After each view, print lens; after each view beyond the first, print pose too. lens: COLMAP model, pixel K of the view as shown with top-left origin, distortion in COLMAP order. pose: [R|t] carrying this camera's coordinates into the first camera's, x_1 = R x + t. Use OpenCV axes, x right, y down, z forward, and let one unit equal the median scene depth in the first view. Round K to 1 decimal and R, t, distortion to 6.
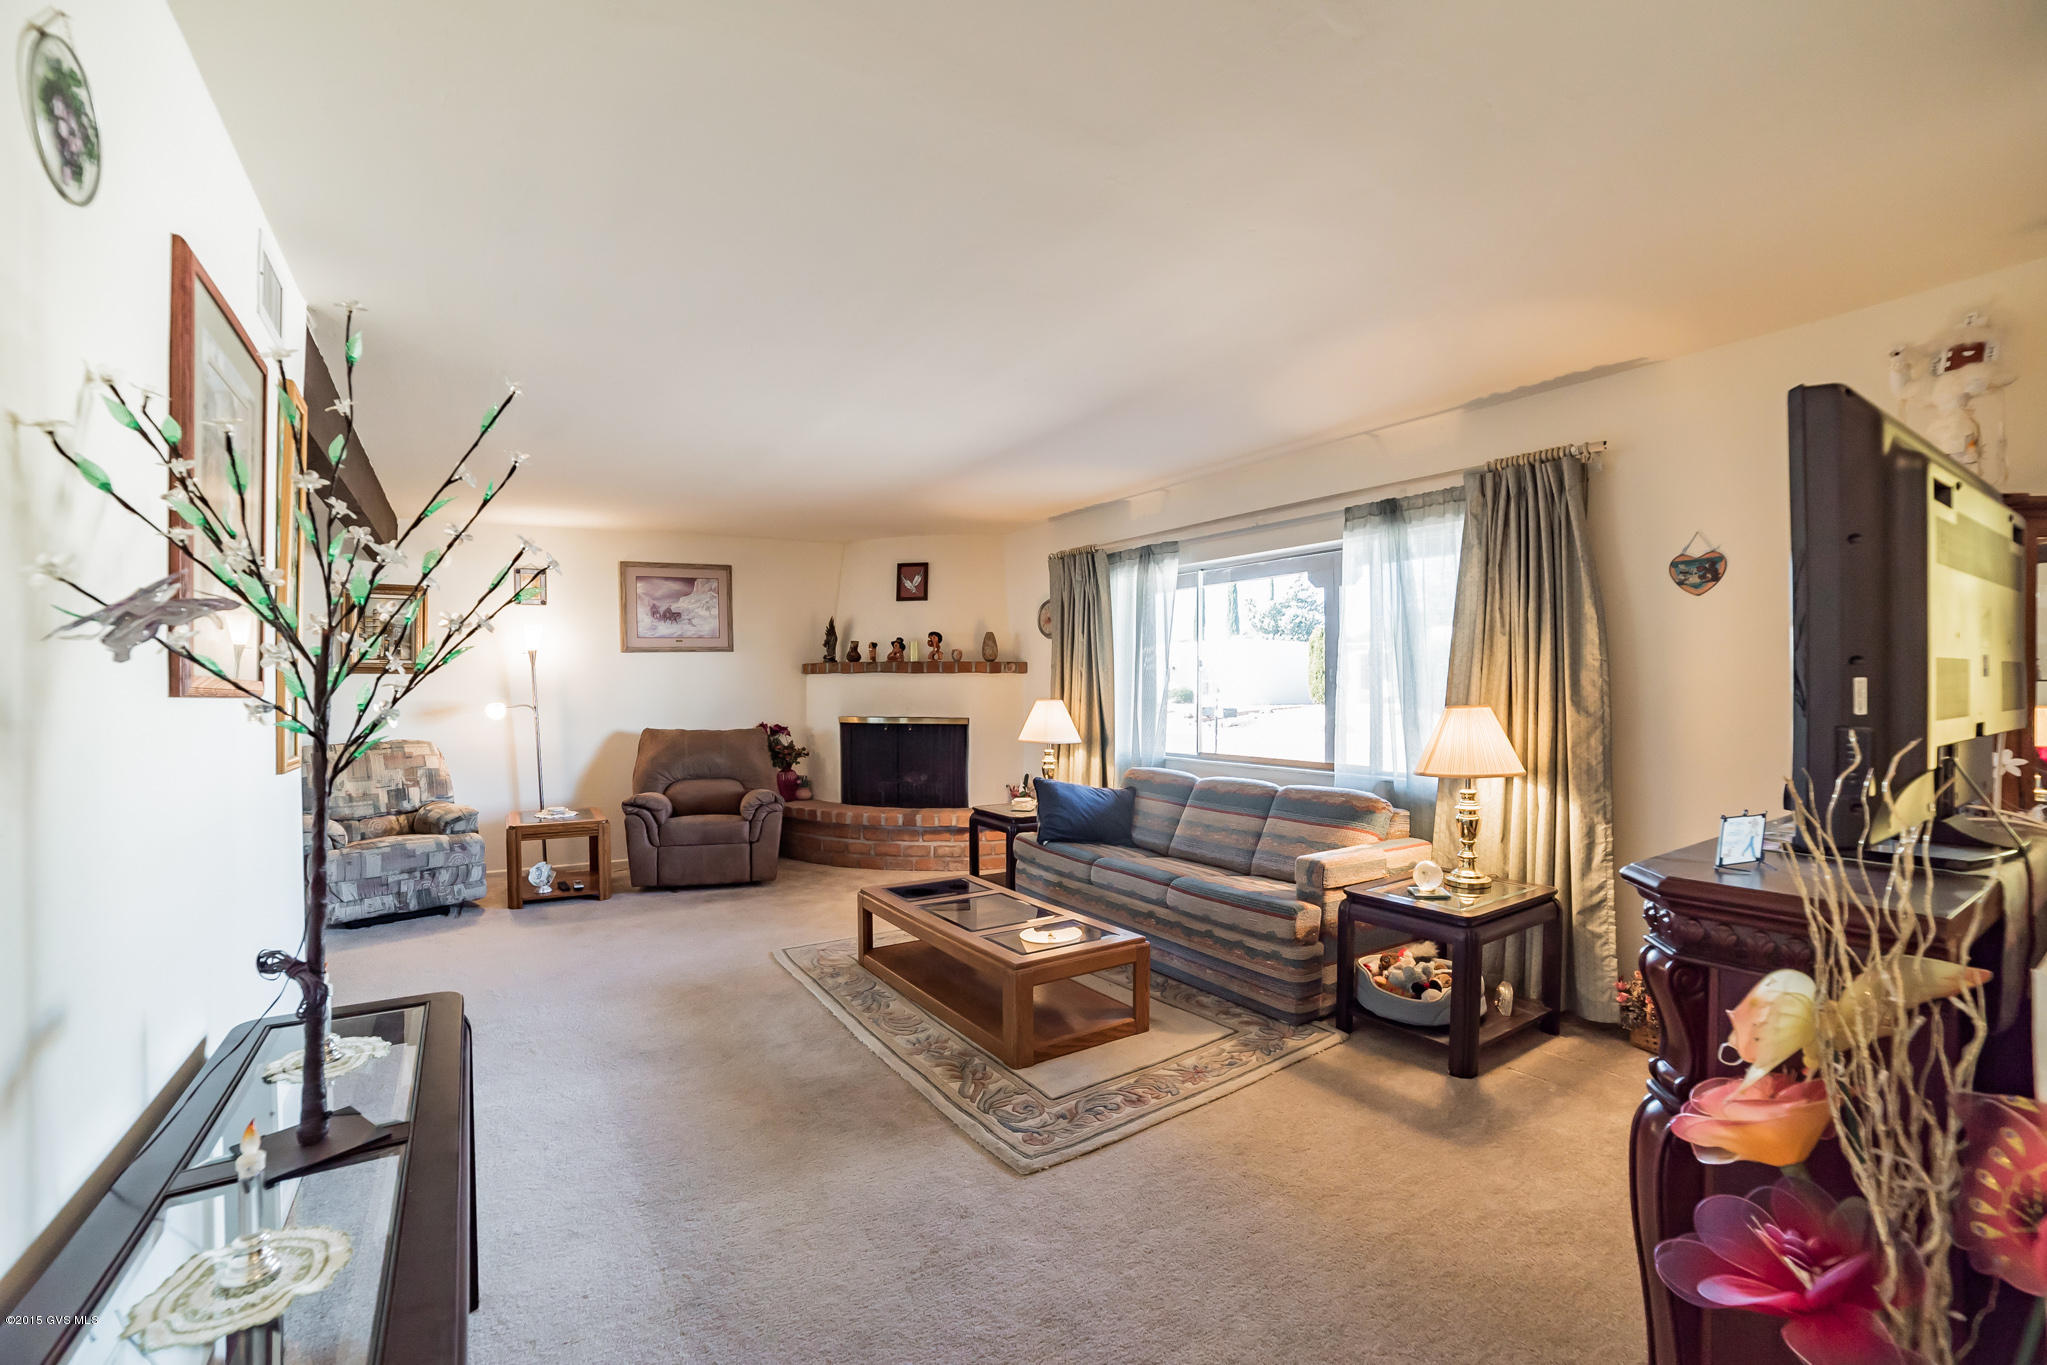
lens RADIAL K [[868.8, 0, 979.0], [0, 868.8, 687.6], [0, 0, 1]] dist [-0.065776, 0.008398]
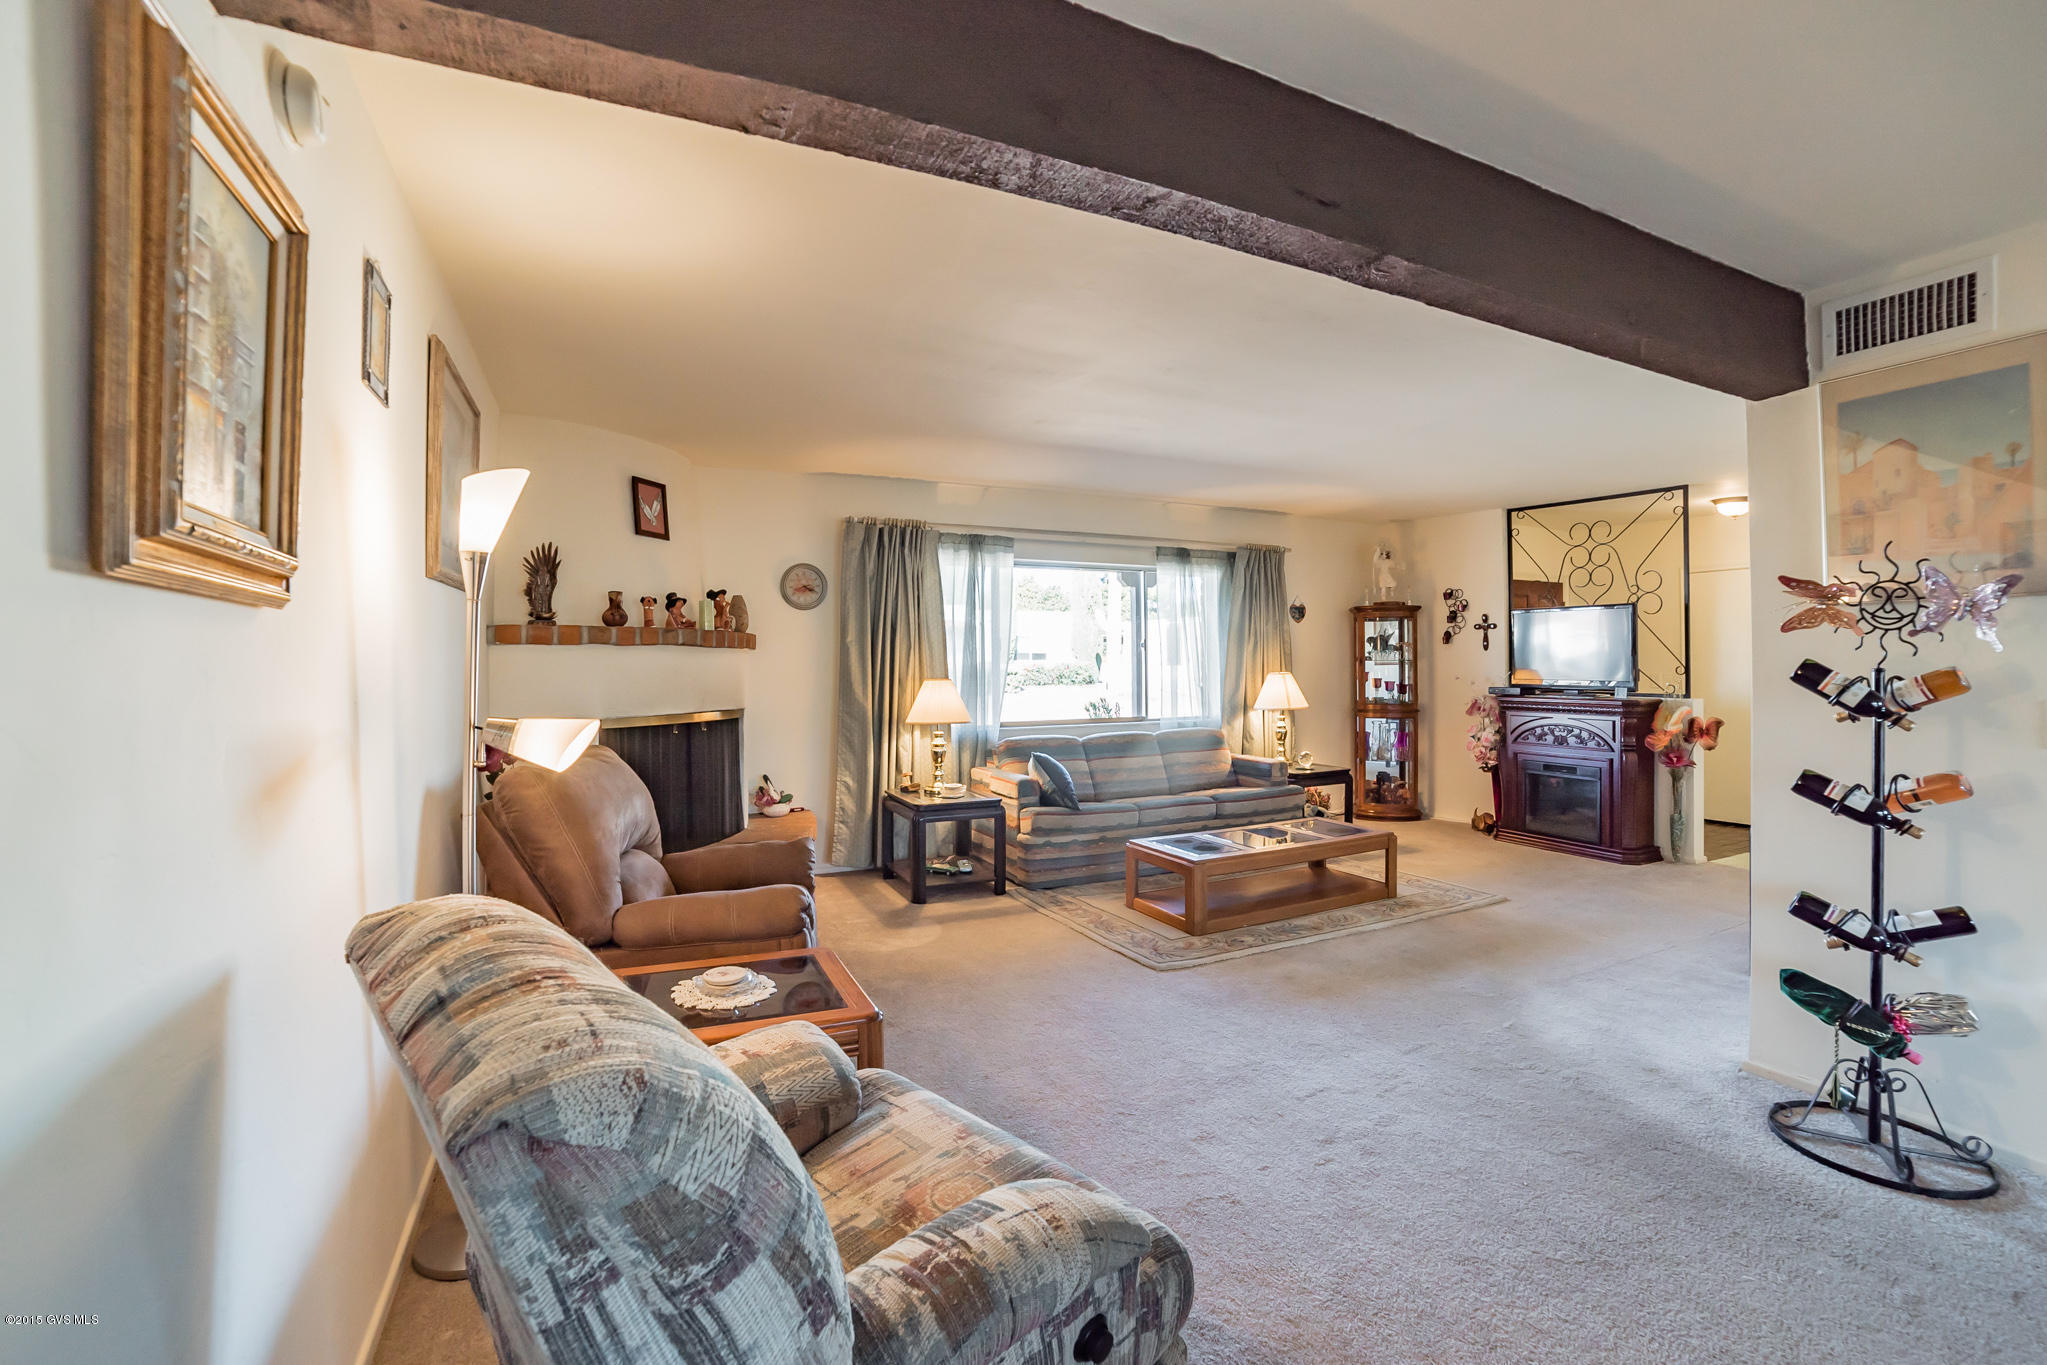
lens RADIAL K [[875.9, 0, 1019.9], [0, 875.9, 672.9], [0, 0, 1]] dist [-0.131272, 0.046795]
pose [[0.109815, -0.008101, 0.993919, -0.761070], [0.009171, 0.999932, 0.007136, 0.001261], [-0.993910, 0.008331, 0.109882, 0.714495]]
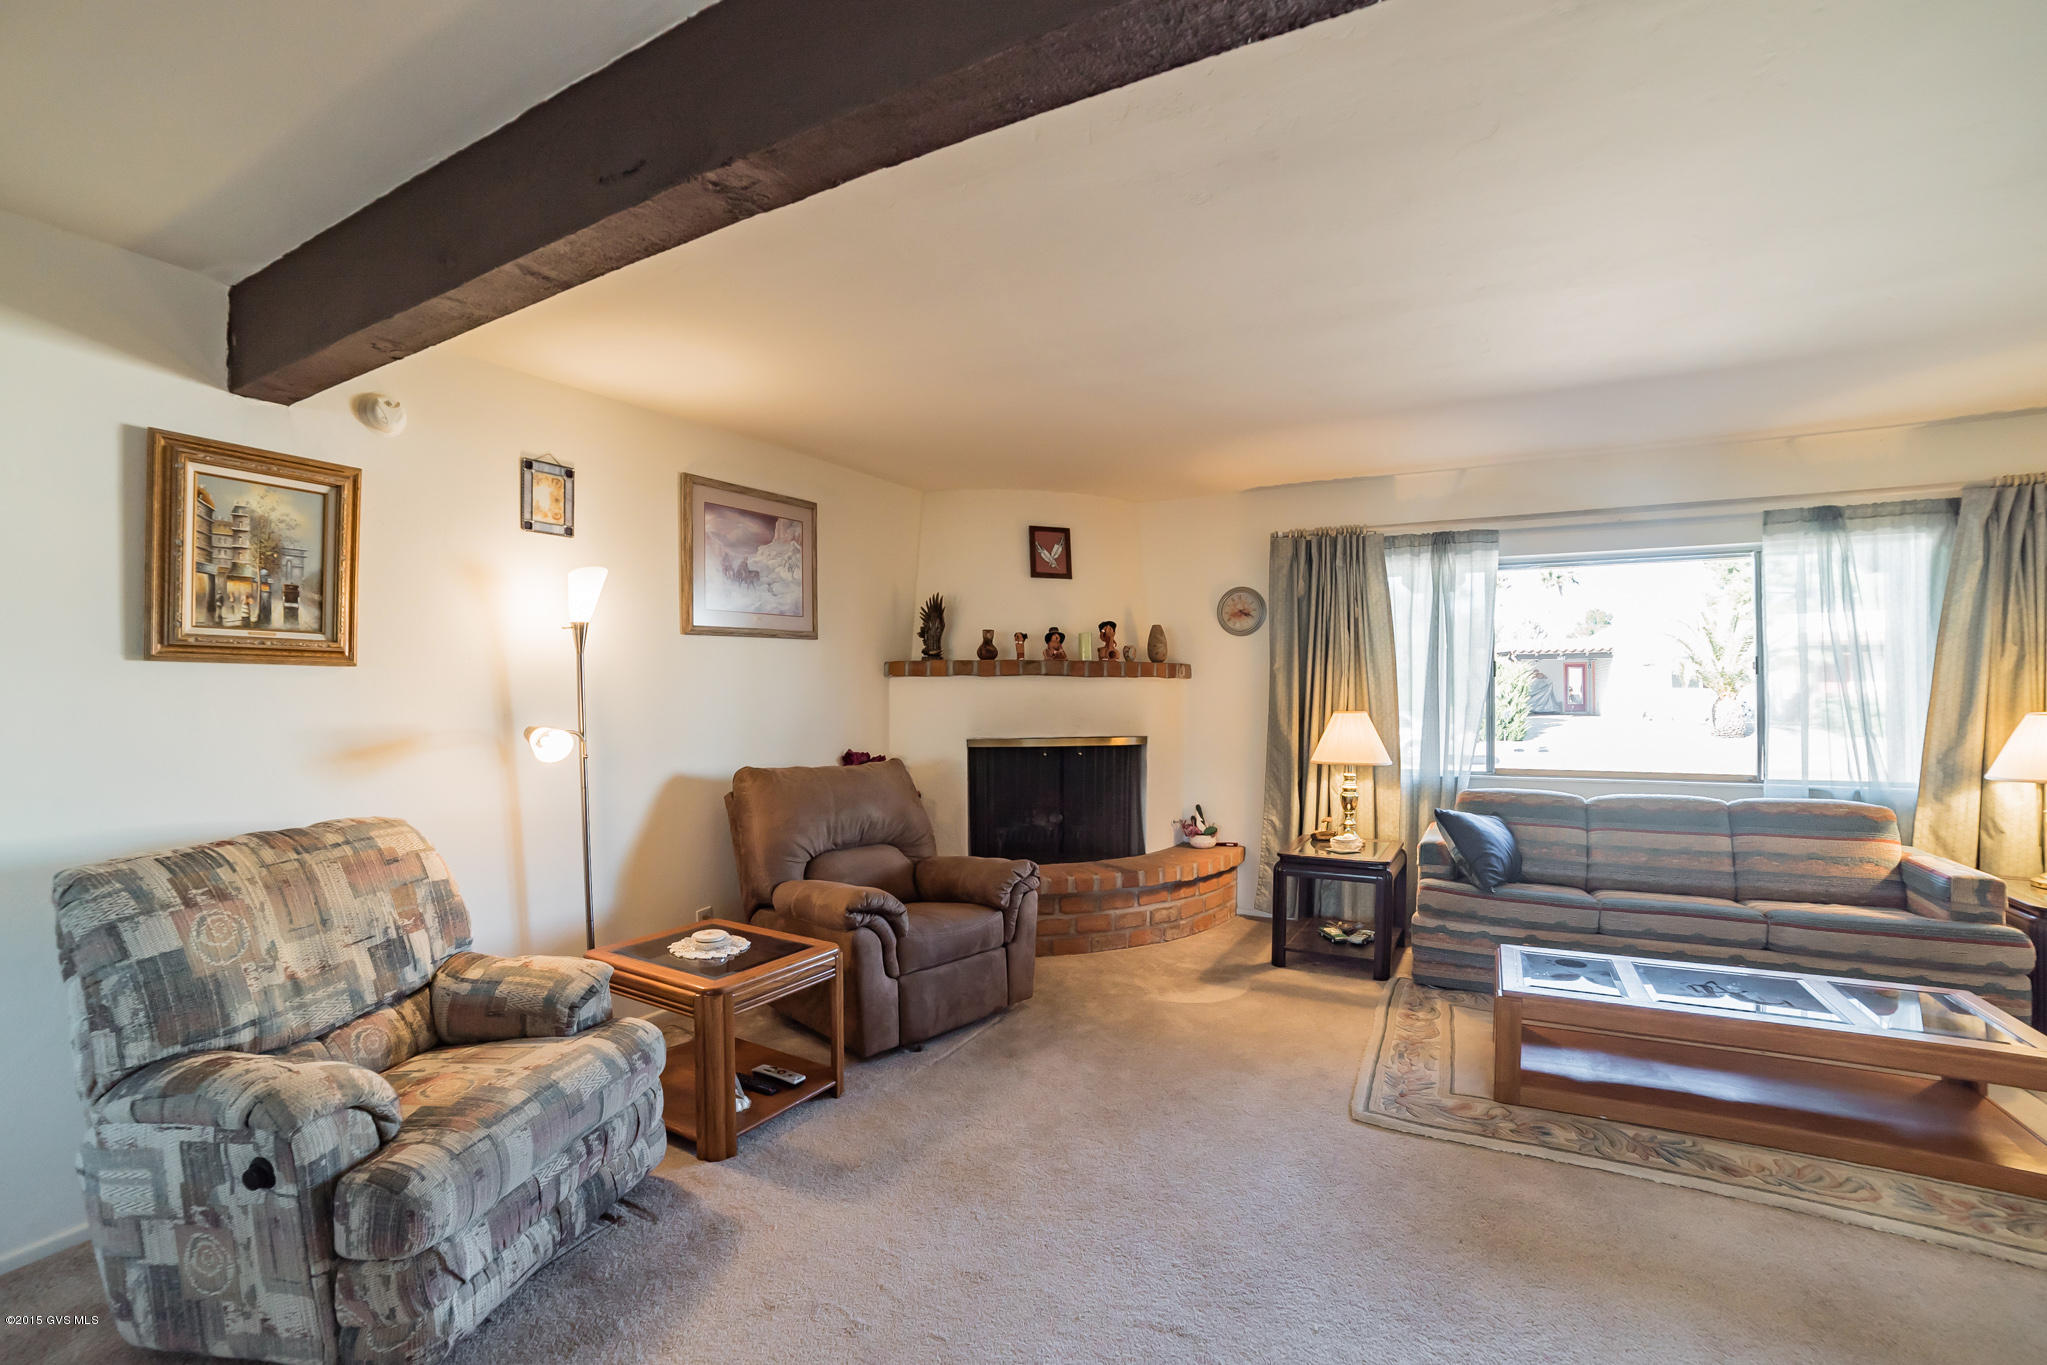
lens RADIAL K [[884.8, 0, 1000.8], [0, 884.8, 689.7], [0, 0, 1]] dist [-0.104264, 0.041885]
pose [[0.866007, 0.003194, 0.500023, -0.535190], [0.001020, 0.999966, -0.008154, 0.000450], [-0.500032, 0.007571, 0.865974, 0.411261]]
